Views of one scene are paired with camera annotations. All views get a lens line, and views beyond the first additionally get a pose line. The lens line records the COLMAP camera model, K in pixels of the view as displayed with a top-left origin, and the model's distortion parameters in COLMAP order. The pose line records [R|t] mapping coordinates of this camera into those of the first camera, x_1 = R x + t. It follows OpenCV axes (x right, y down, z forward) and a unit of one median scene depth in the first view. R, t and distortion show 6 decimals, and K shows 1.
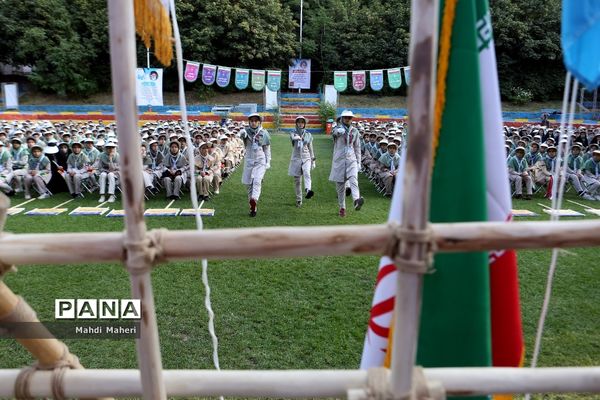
lens RADIAL K [[432.0, 0, 300.2], [0, 432.0, 192.1], [0, 0, 1]] dist [-0.091379, 0.092749]
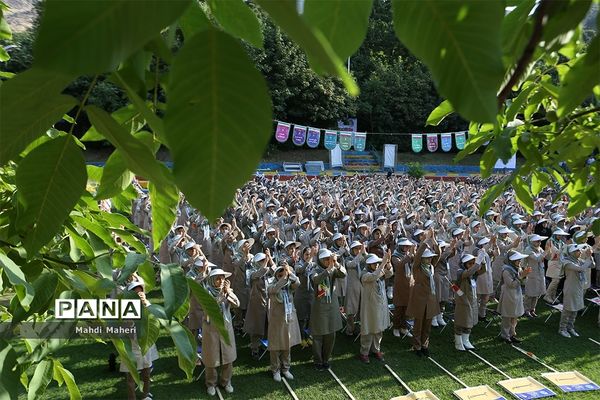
lens RADIAL K [[432.0, 0, 300.2], [0, 432.0, 192.1], [0, 0, 1]] dist [-0.091379, 0.092749]
pose [[0.979243, -0.015979, 0.202061, -0.384360], [0.035320, 0.995088, -0.092477, -0.040917], [-0.199591, 0.097694, 0.974997, 0.009854]]
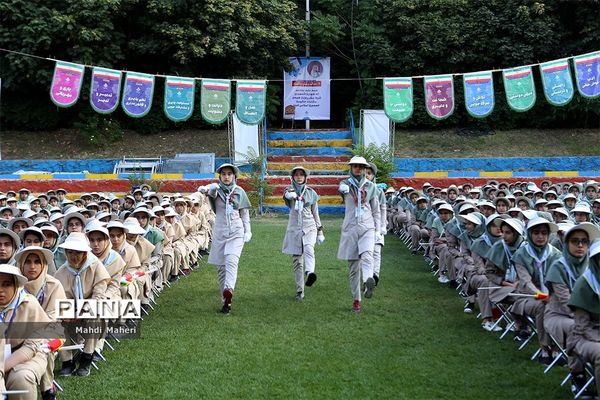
lens RADIAL K [[870.6, 0, 300.0], [0, 870.6, 200.0], [0, 0, 1]] dist [0.070597, 0.049996]
pose [[0.999713, -0.021661, -0.010246, -0.001774], [0.019858, 0.988227, -0.151697, -0.015825], [0.013411, 0.151450, 0.988374, 0.101398]]
